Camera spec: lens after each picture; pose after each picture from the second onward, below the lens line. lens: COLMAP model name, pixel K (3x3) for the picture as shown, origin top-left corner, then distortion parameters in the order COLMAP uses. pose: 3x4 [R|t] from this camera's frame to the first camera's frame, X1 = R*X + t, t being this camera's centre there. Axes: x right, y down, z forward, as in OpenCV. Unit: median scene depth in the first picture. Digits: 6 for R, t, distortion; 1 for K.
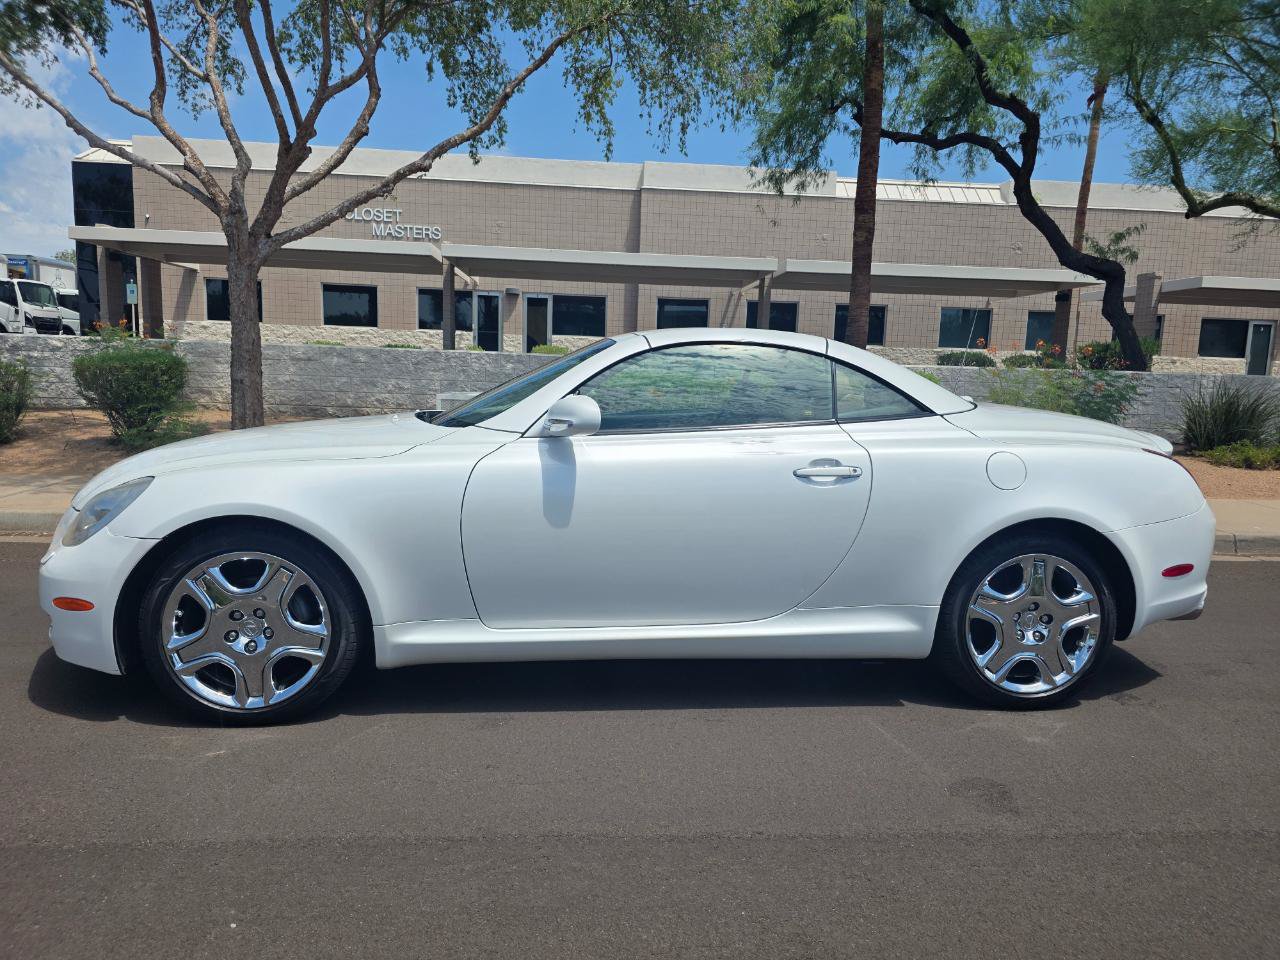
lens RADIAL K [[863.9, 0, 642.1], [0, 863.9, 482.2], [0, 0, 1]] dist [0.054155, -0.055776]
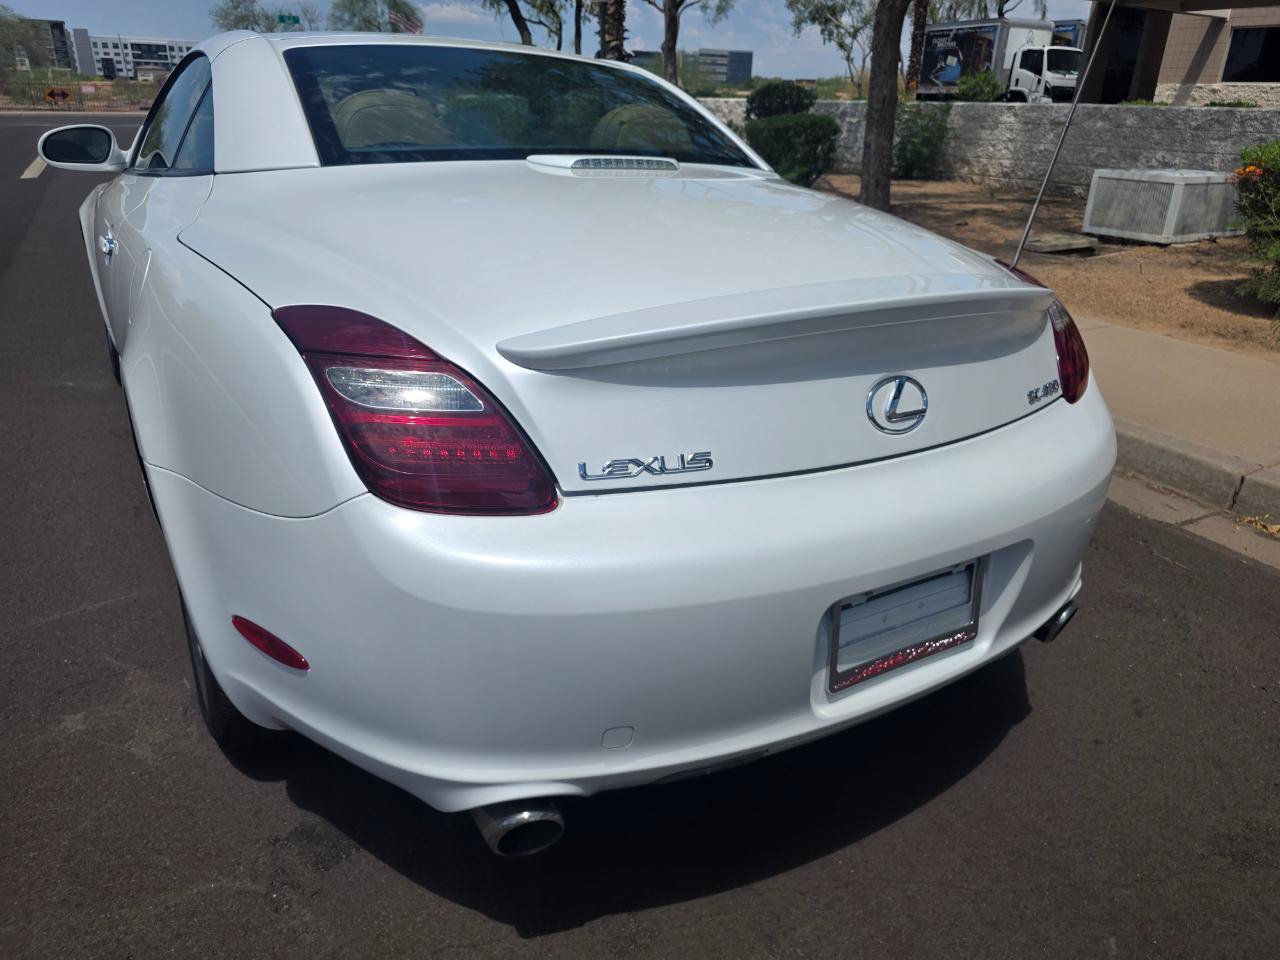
lens RADIAL K [[868.6, 0, 620.8], [0, 868.6, 475.6], [0, 0, 1]] dist [0.026139, -0.031953]
pose [[0.408344, 0.337326, -0.848214, 0.153585], [-0.133660, 0.941295, 0.309997, -0.016145], [0.902990, -0.013213, 0.429459, 0.155413]]
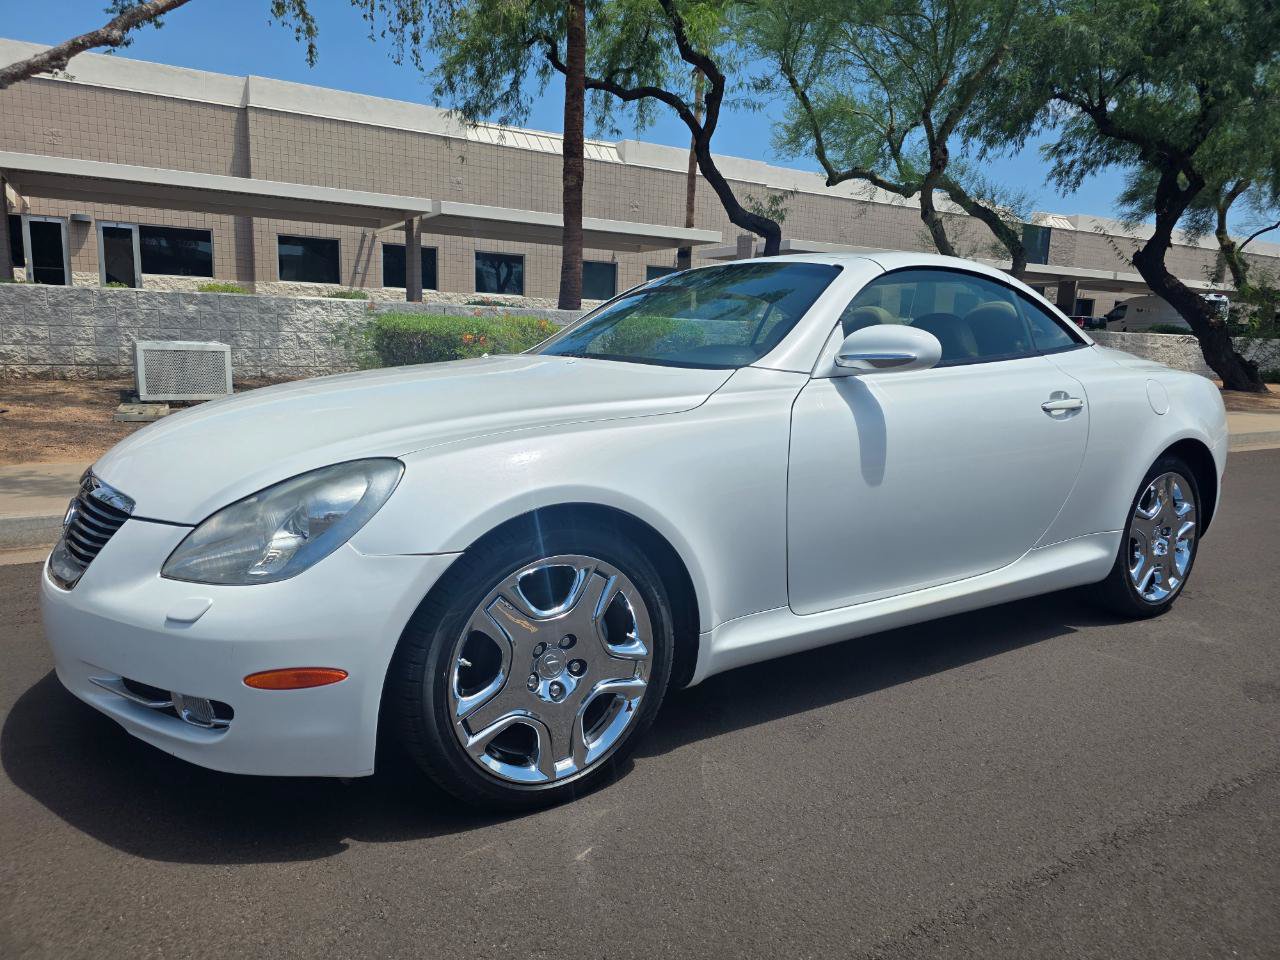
lens RADIAL K [[864.3, 0, 644.4], [0, 864.3, 472.2], [0, 0, 1]] dist [0.044630, -0.038562]
pose [[0.890946, -0.077257, 0.447489, -0.093966], [0.057551, 0.996686, 0.057489, -0.002820], [-0.450448, -0.025466, 0.892439, 0.049047]]
